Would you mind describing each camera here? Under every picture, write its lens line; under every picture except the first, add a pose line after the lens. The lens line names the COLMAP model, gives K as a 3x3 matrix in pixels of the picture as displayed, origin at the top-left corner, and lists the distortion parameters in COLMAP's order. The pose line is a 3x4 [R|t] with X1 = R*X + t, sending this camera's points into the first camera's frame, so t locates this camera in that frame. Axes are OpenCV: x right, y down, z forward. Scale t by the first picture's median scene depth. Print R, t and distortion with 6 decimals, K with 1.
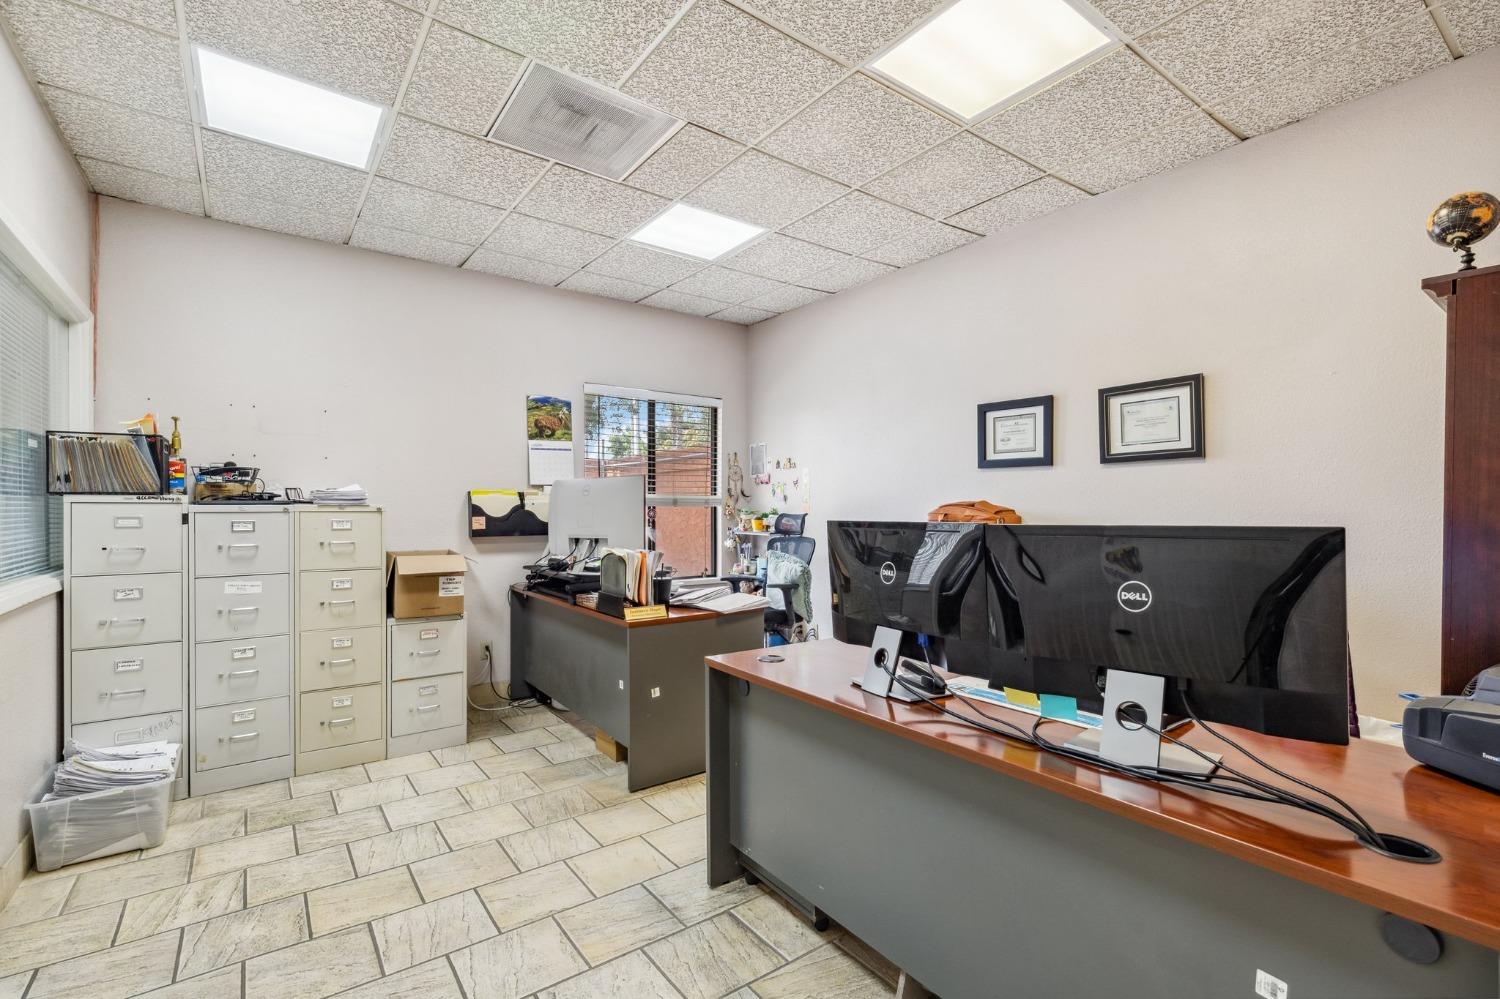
lens RADIAL K [[682.4, 0, 754.7], [0, 682.4, 501.7], [0, 0, 1]] dist [0.003828, 0.000026]
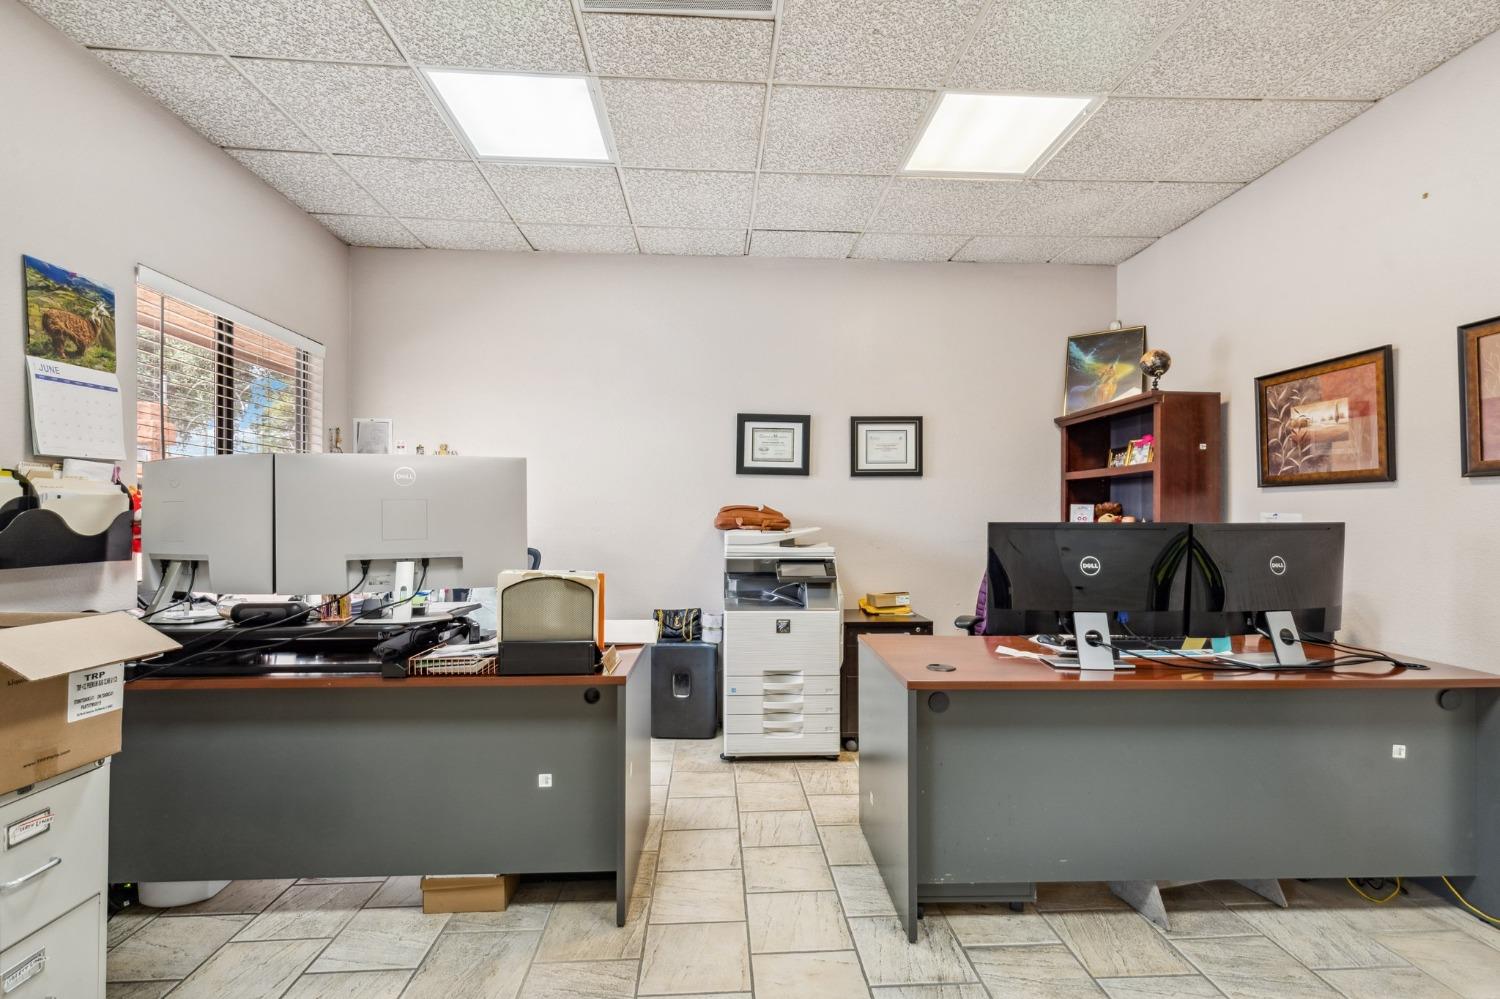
lens RADIAL K [[682.4, 0, 754.3], [0, 682.4, 505.8], [0, 0, 1]] dist [0.003828, 0.000026]
pose [[0.540812, 0.014893, 0.841012, -0.558607], [-0.012849, 0.999873, -0.009444, 0.009831], [-0.841046, -0.005699, 0.540934, 0.426243]]
